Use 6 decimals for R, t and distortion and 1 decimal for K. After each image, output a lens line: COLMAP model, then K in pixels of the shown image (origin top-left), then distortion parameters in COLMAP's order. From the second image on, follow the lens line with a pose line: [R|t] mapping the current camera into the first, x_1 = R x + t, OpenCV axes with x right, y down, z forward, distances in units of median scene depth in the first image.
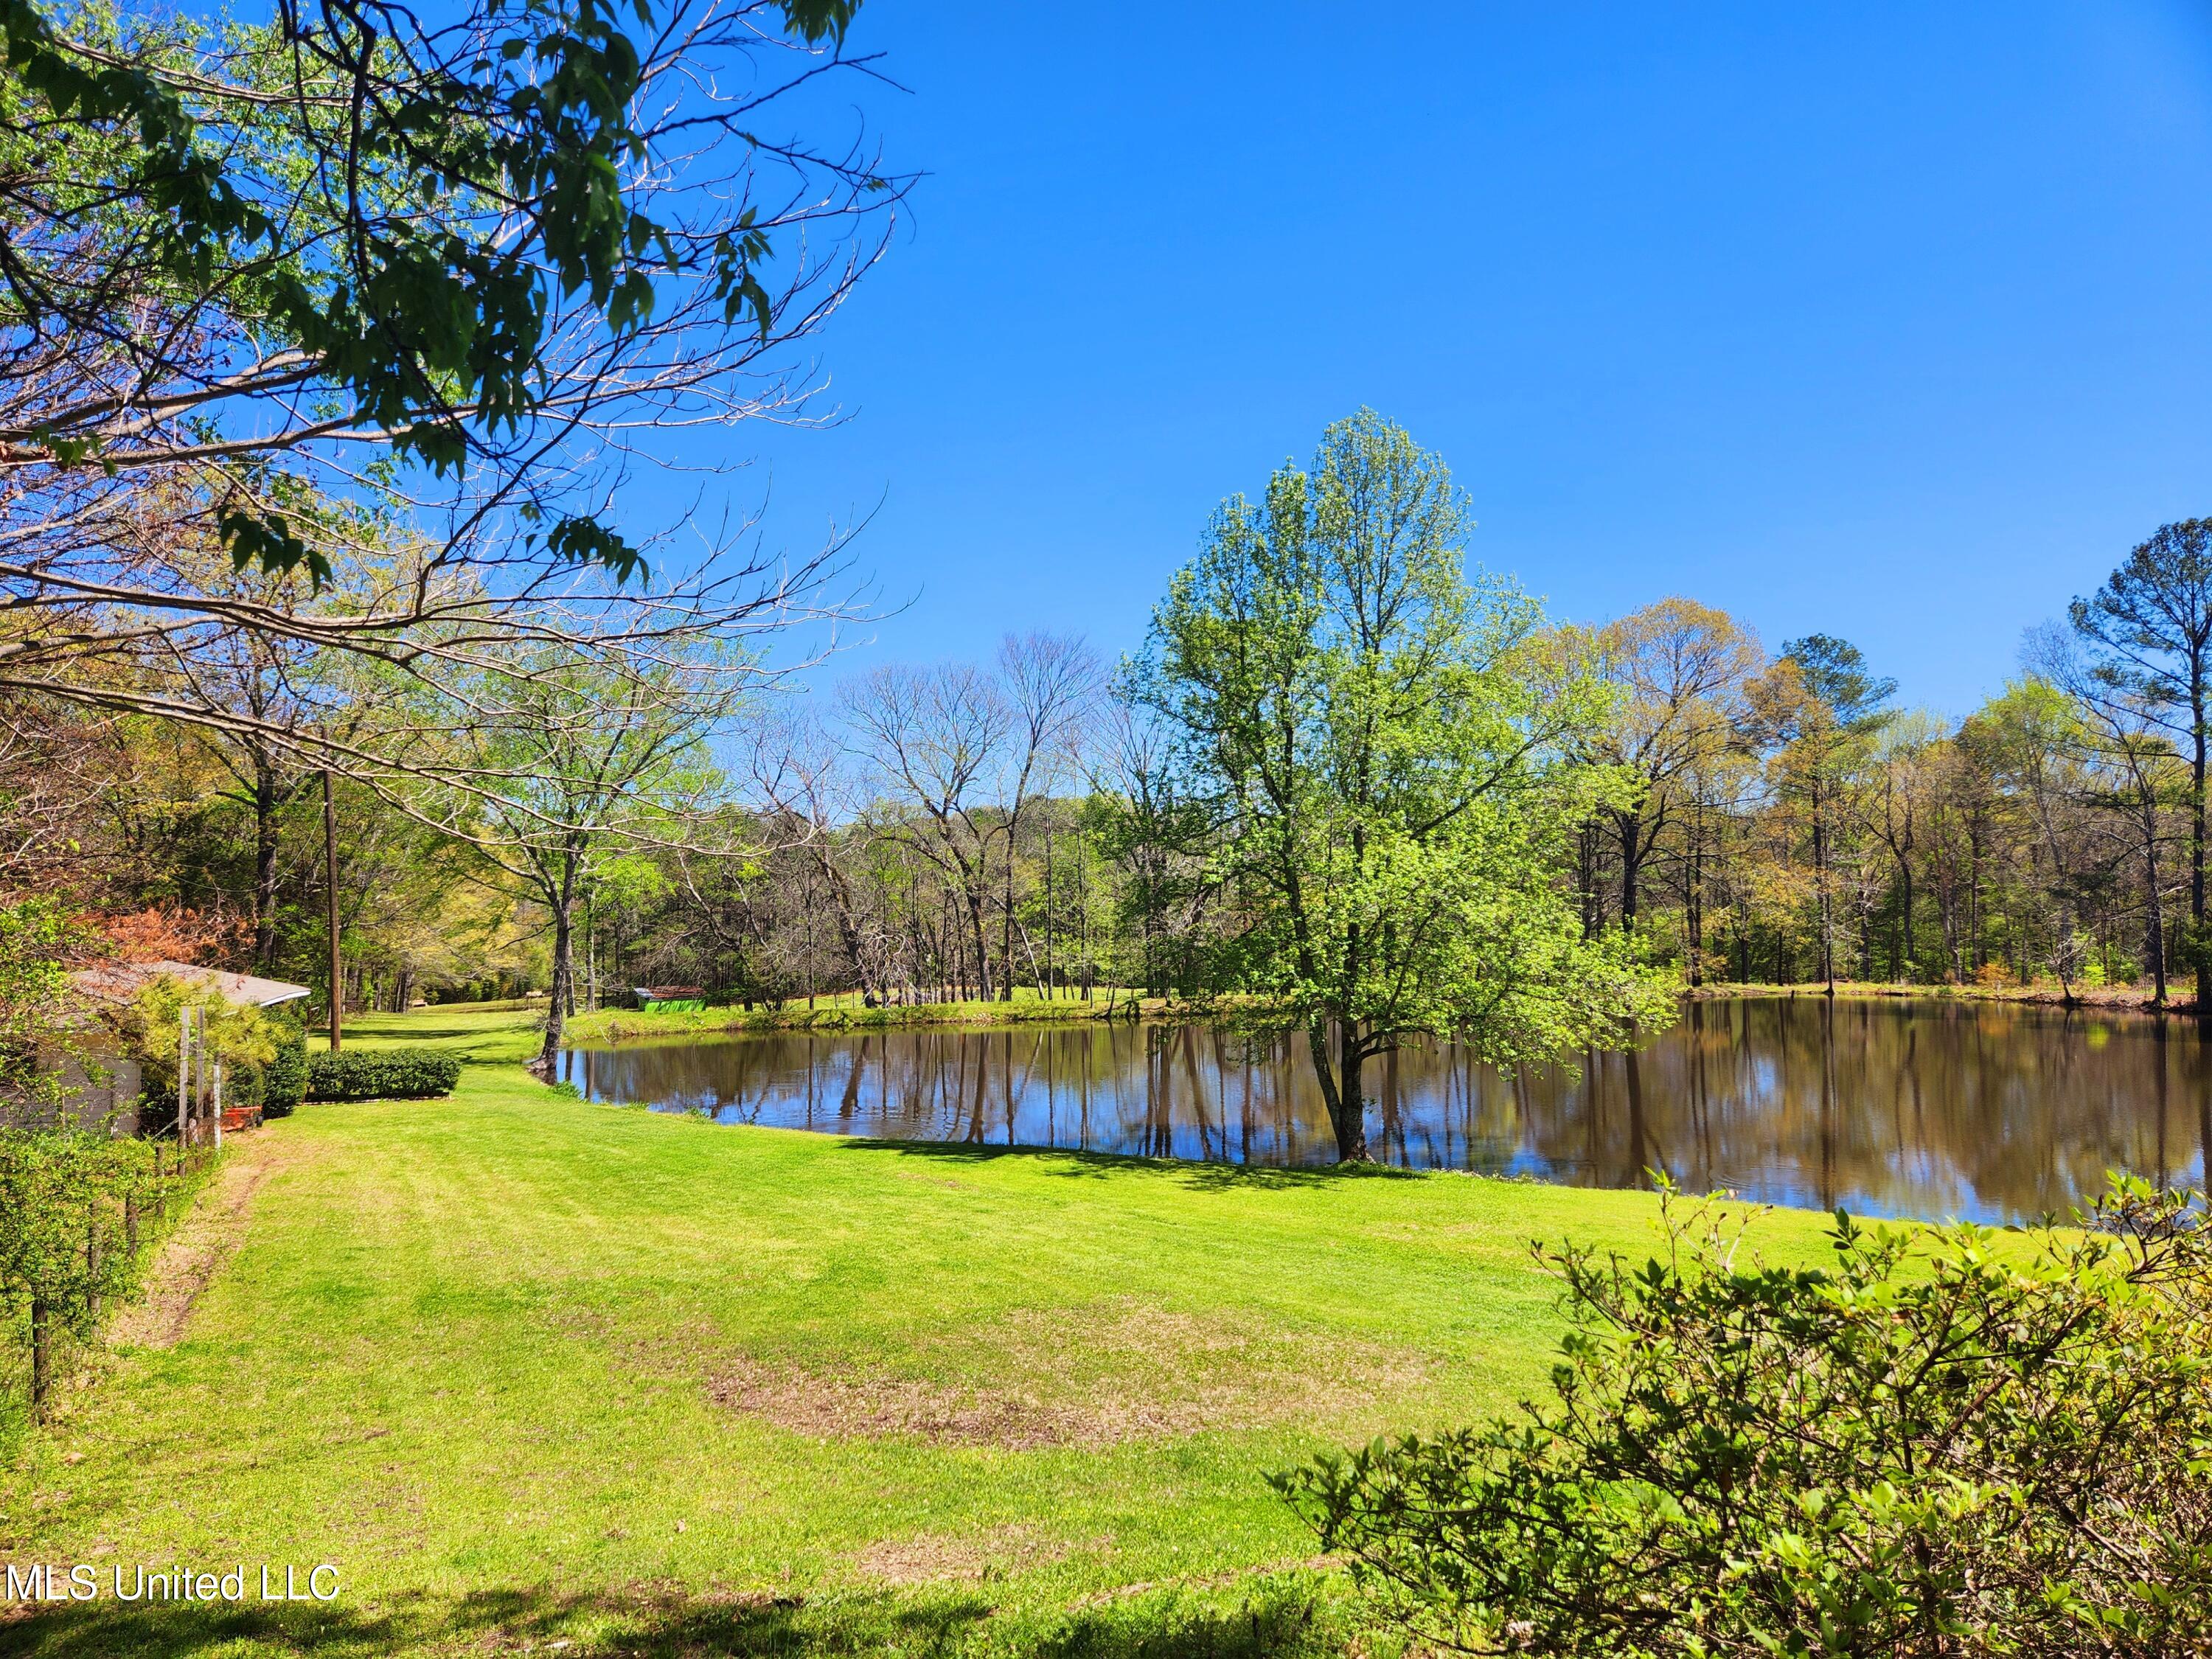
lens RADIAL K [[1458.5, 0, 1093.4], [0, 1458.5, 858.6], [0, 0, 1]] dist [0.062019, -0.047830]
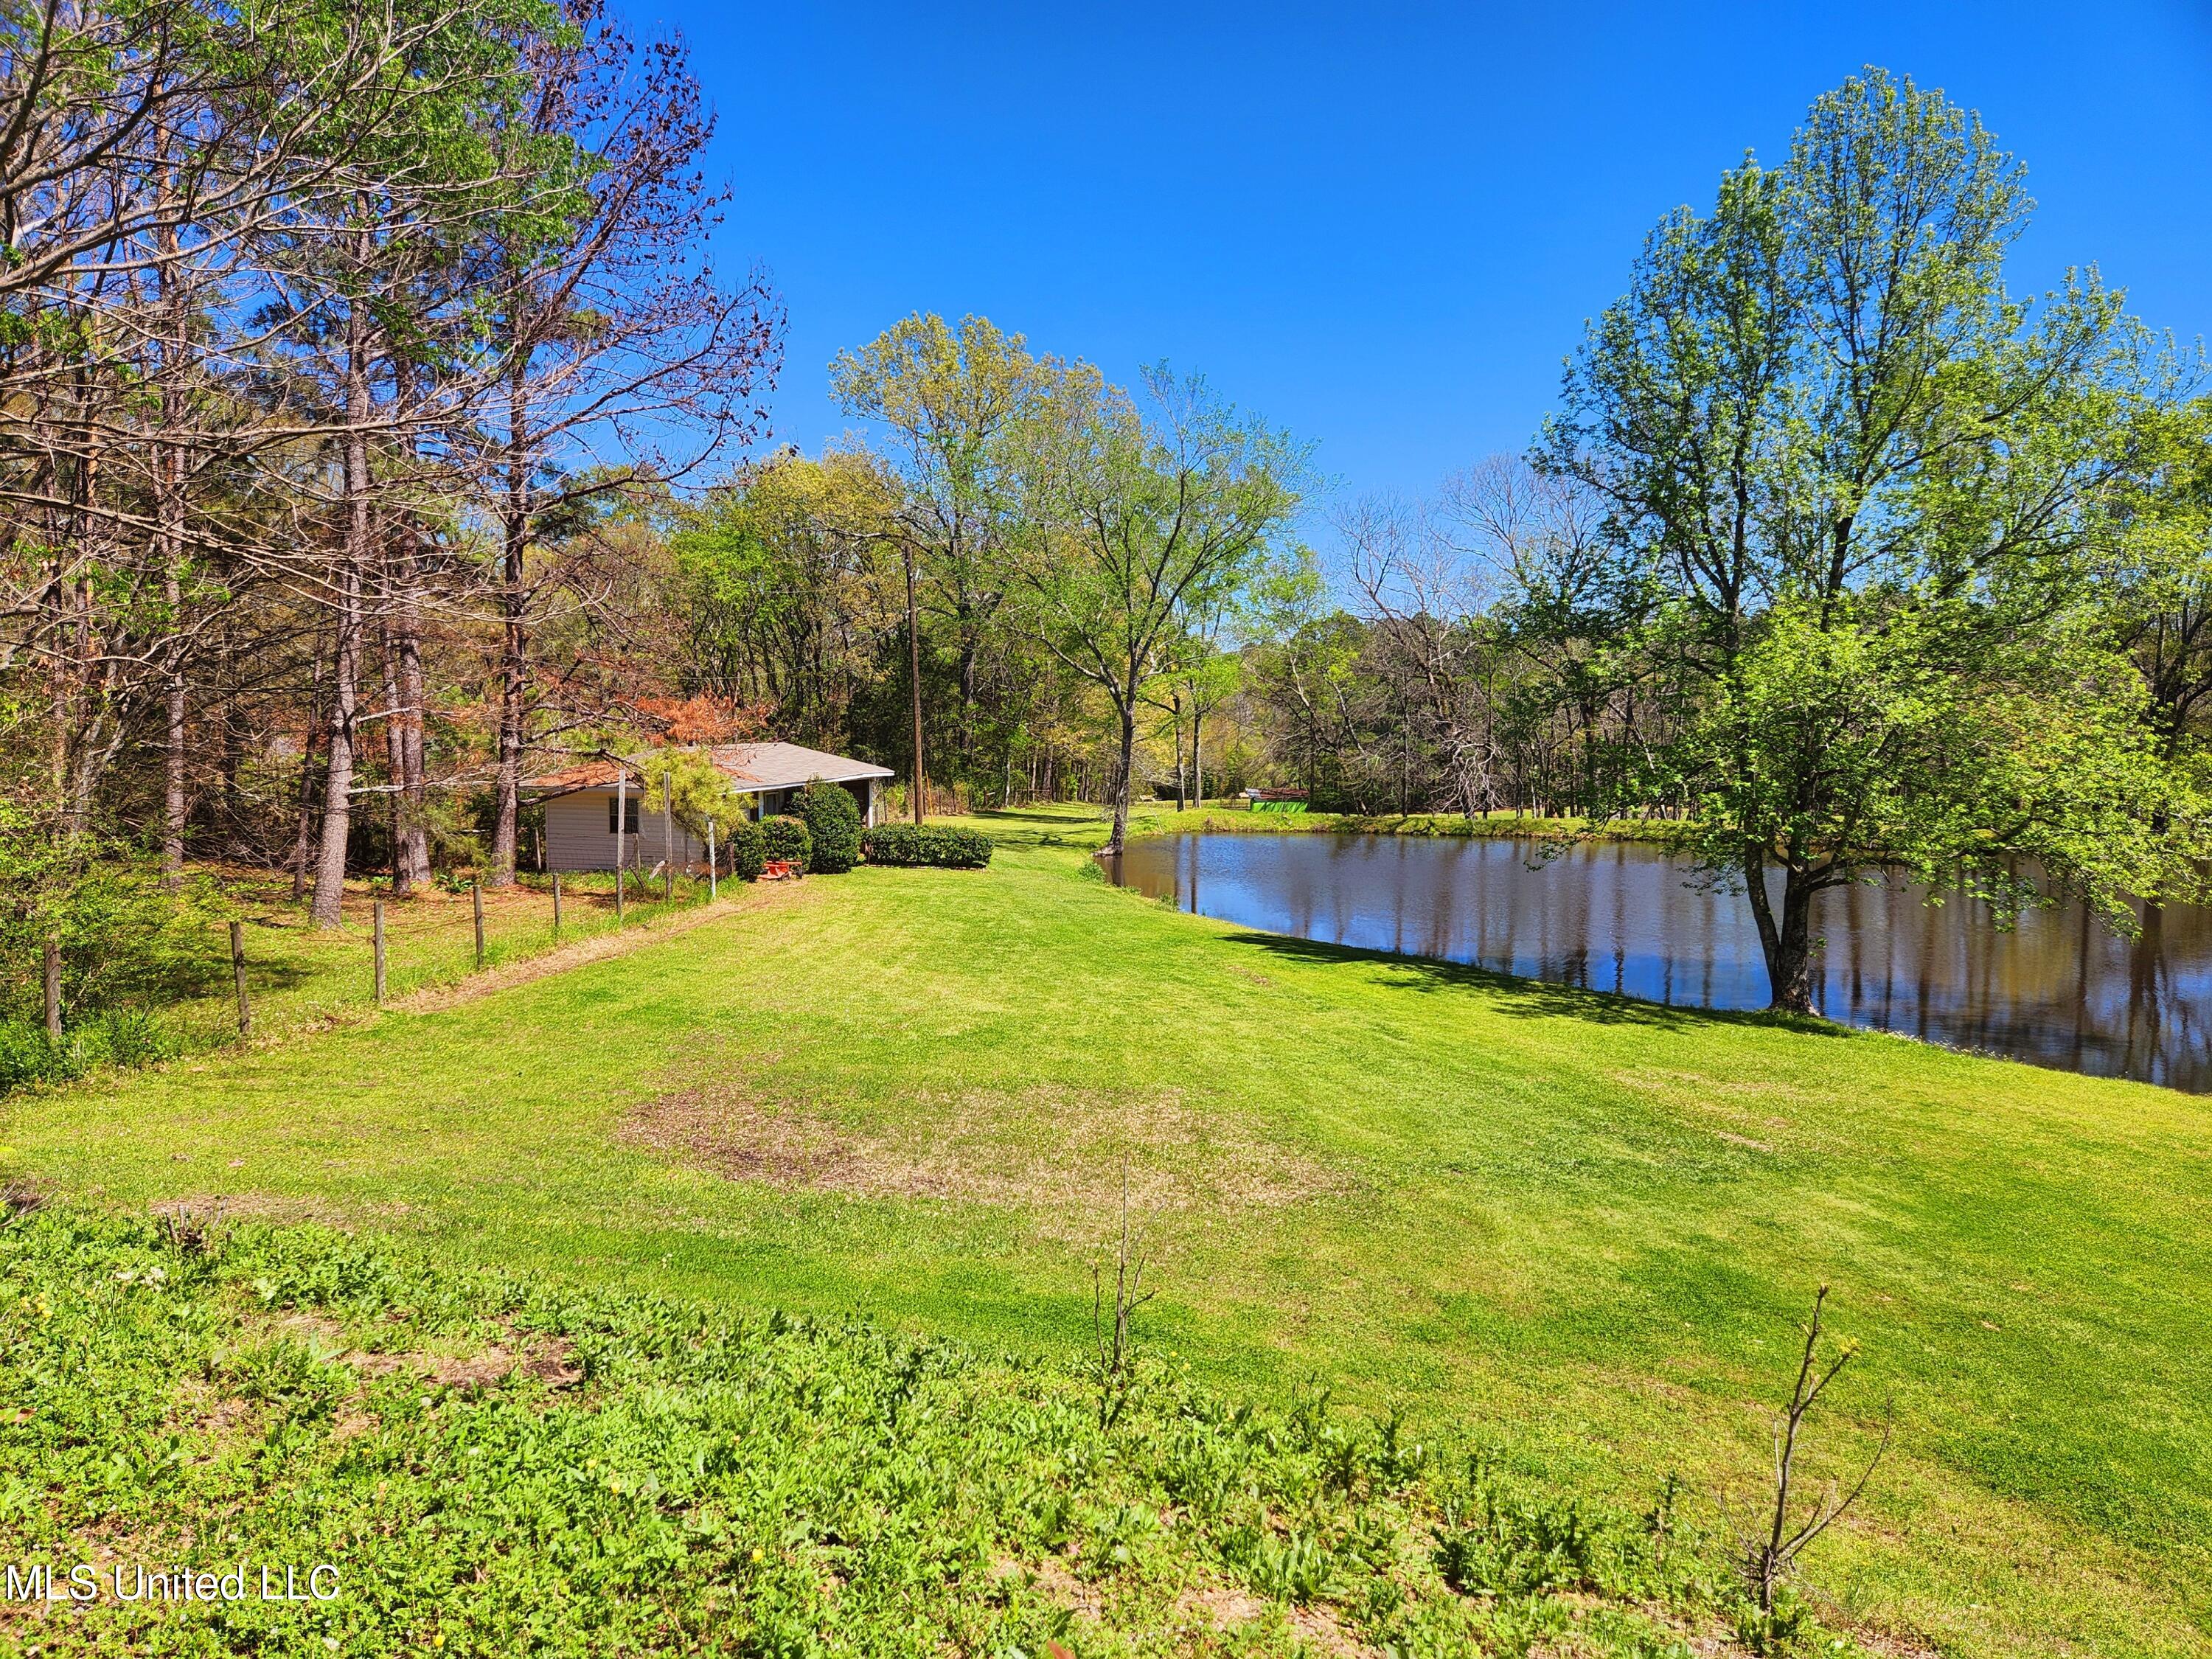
lens RADIAL K [[1458.5, 0, 1090.0], [0, 1458.5, 832.1], [0, 0, 1]] dist [0.062019, -0.047830]
pose [[0.877545, 0.053299, -0.476522, 0.114894], [-0.000655, 0.993935, 0.109964, 0.005711], [0.479493, -0.096186, 0.872258, 0.036983]]
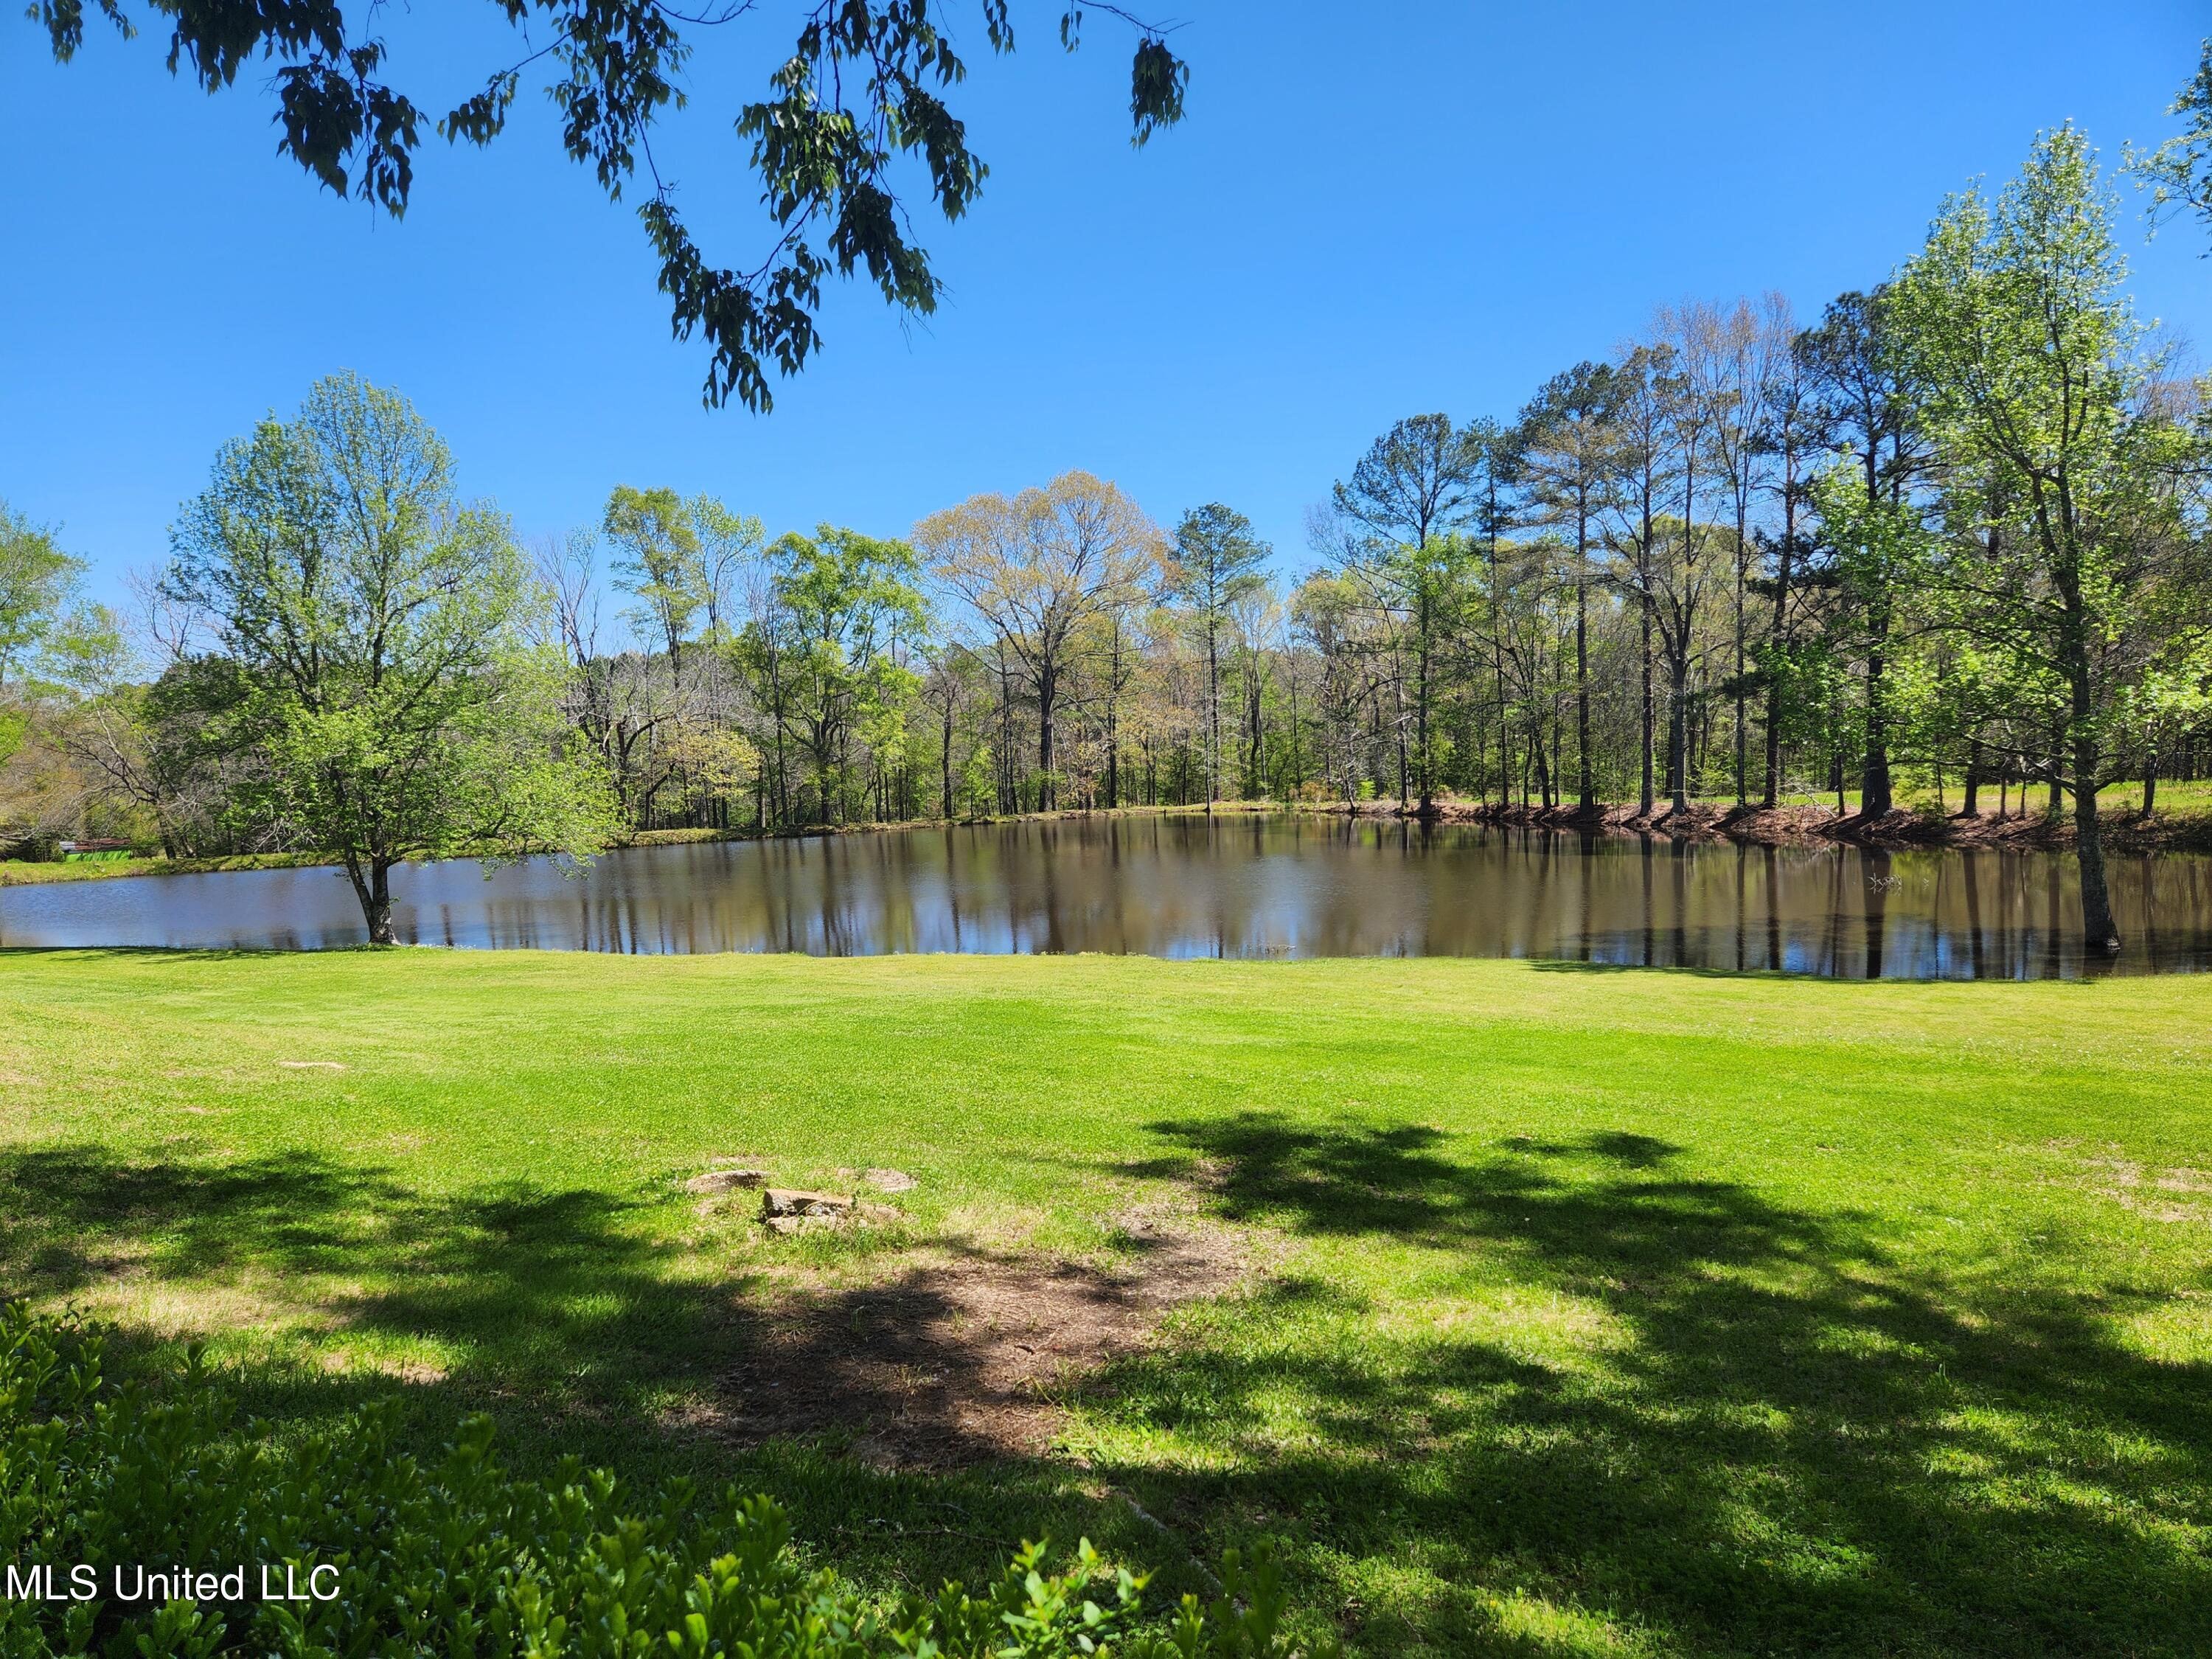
lens RADIAL K [[1458.5, 0, 1078.9], [0, 1458.5, 856.4], [0, 0, 1]] dist [0.062019, -0.047830]
pose [[0.986656, -0.036693, 0.158633, 0.316289], [0.019476, 0.993878, 0.108754, -0.004846], [-0.161652, -0.104213, 0.981330, -0.231958]]
